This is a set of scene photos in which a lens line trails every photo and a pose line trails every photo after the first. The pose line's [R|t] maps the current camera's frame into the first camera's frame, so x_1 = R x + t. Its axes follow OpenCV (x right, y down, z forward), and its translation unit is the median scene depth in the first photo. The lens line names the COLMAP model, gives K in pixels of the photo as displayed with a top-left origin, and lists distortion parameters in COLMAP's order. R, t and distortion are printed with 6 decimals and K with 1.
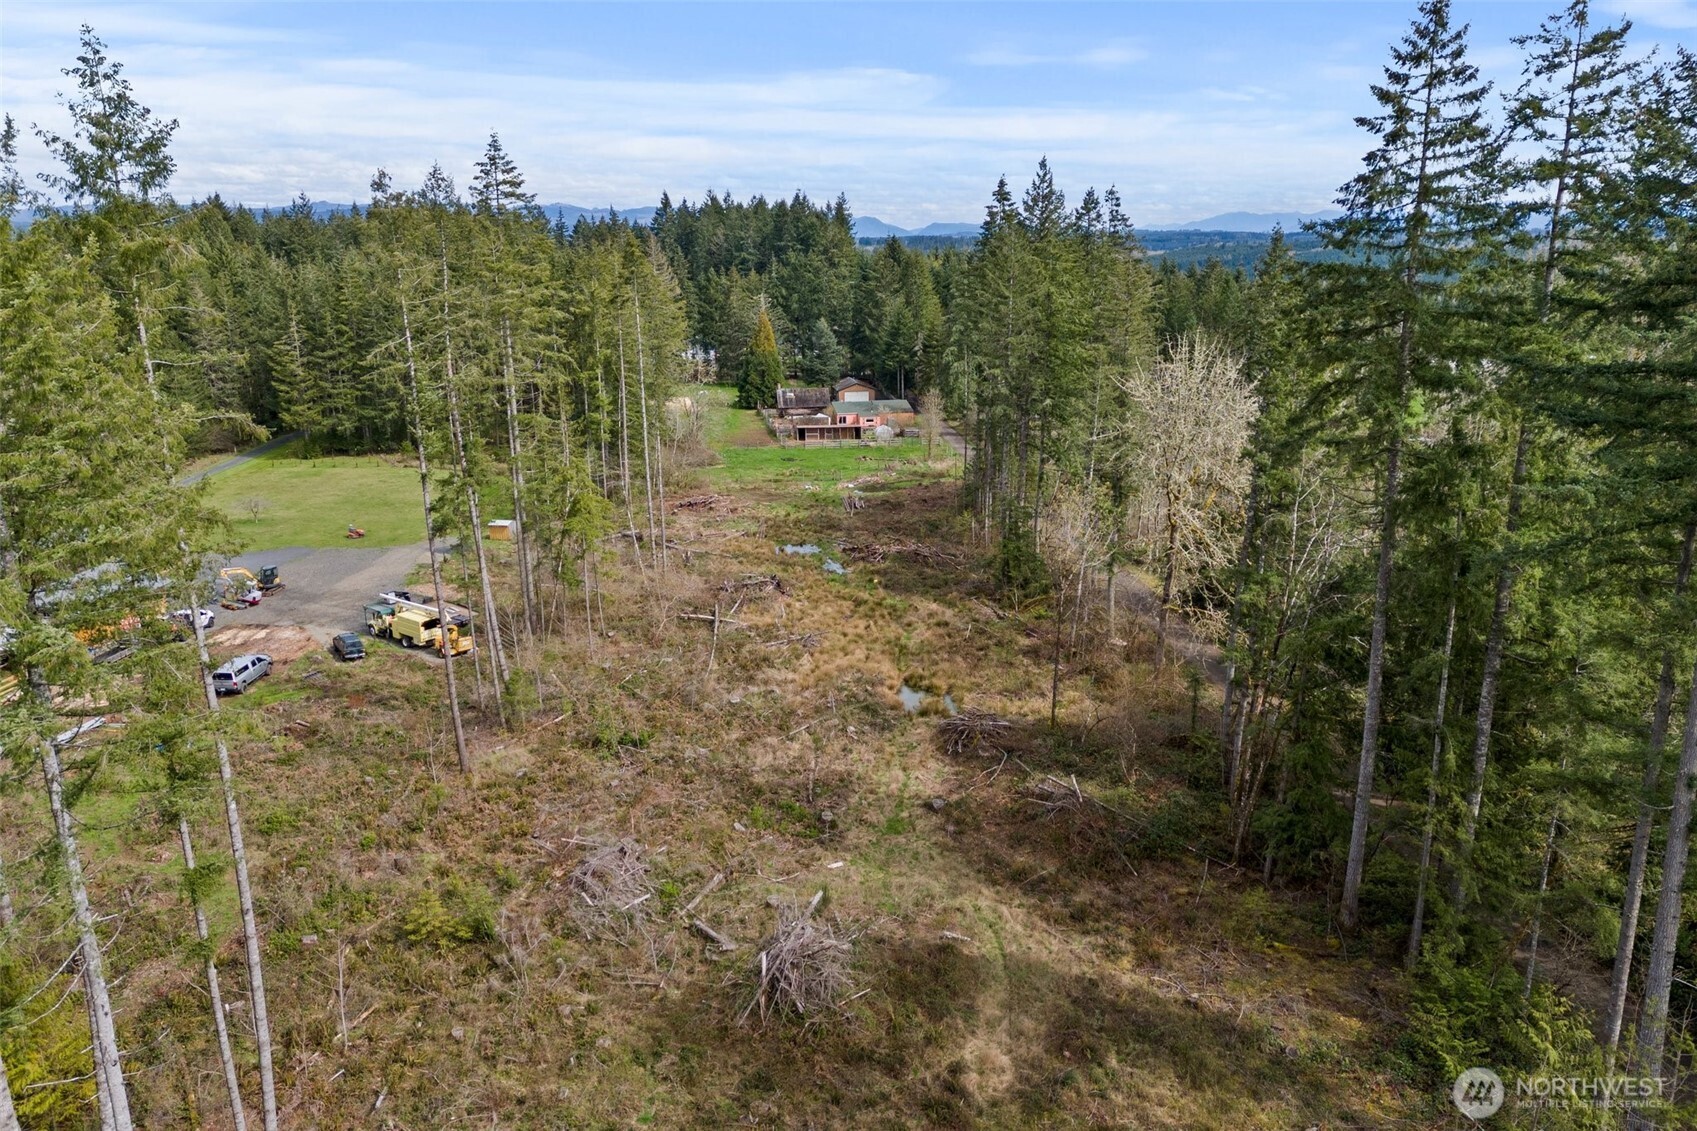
lens RADIAL K [[1016.4, 0, 848.5], [0, 1016.4, 565.5], [0, 0, 1]] dist [0.000232, -0.000272]
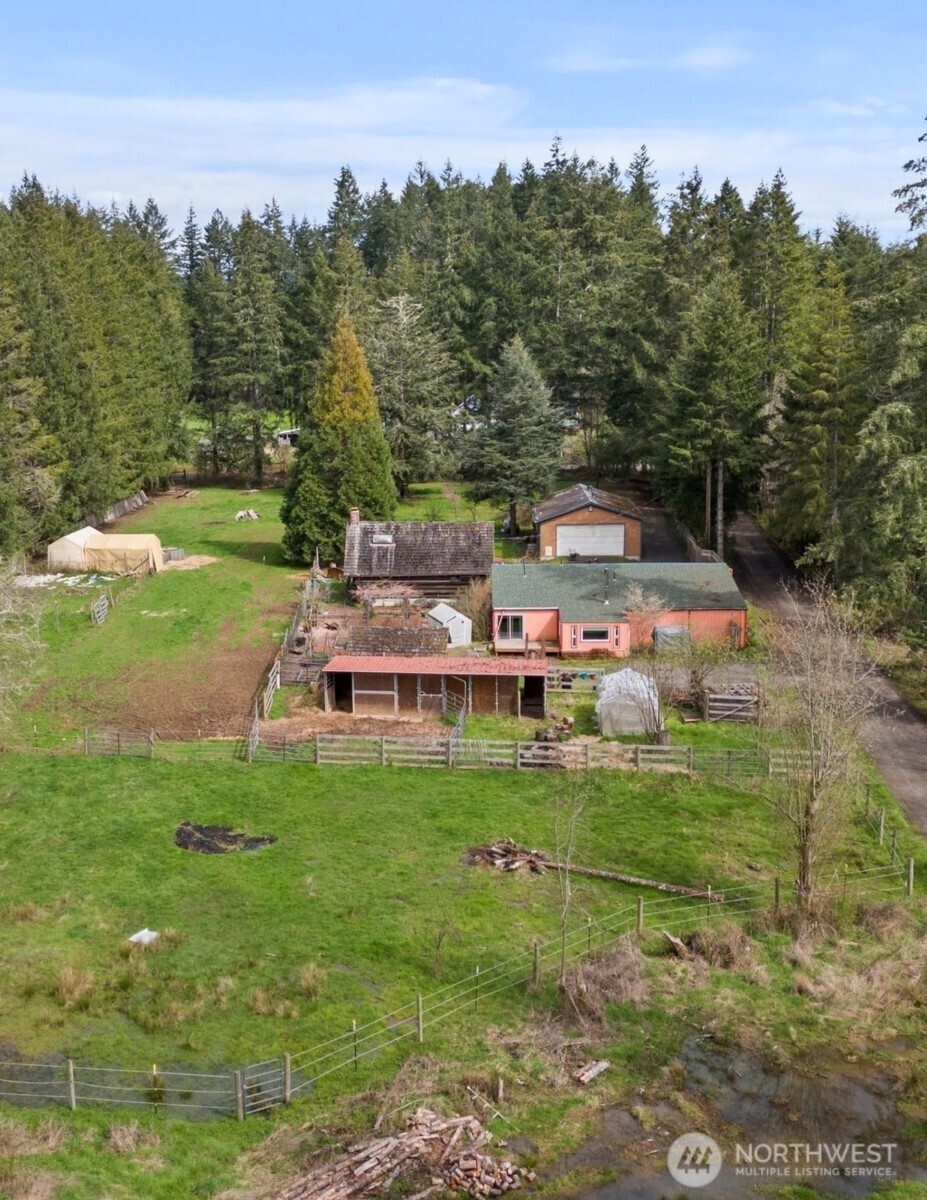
lens RADIAL K [[1108.9, 0, 299.3], [0, 1108.9, 596.3], [0, 0, 1]] dist [0.000014, -0.000201]
pose [[0.944857, 0.049052, -0.323788, 0.040013], [-0.065753, 0.997000, -0.040838, -0.118947], [0.320813, 0.059876, 0.945248, 0.567499]]
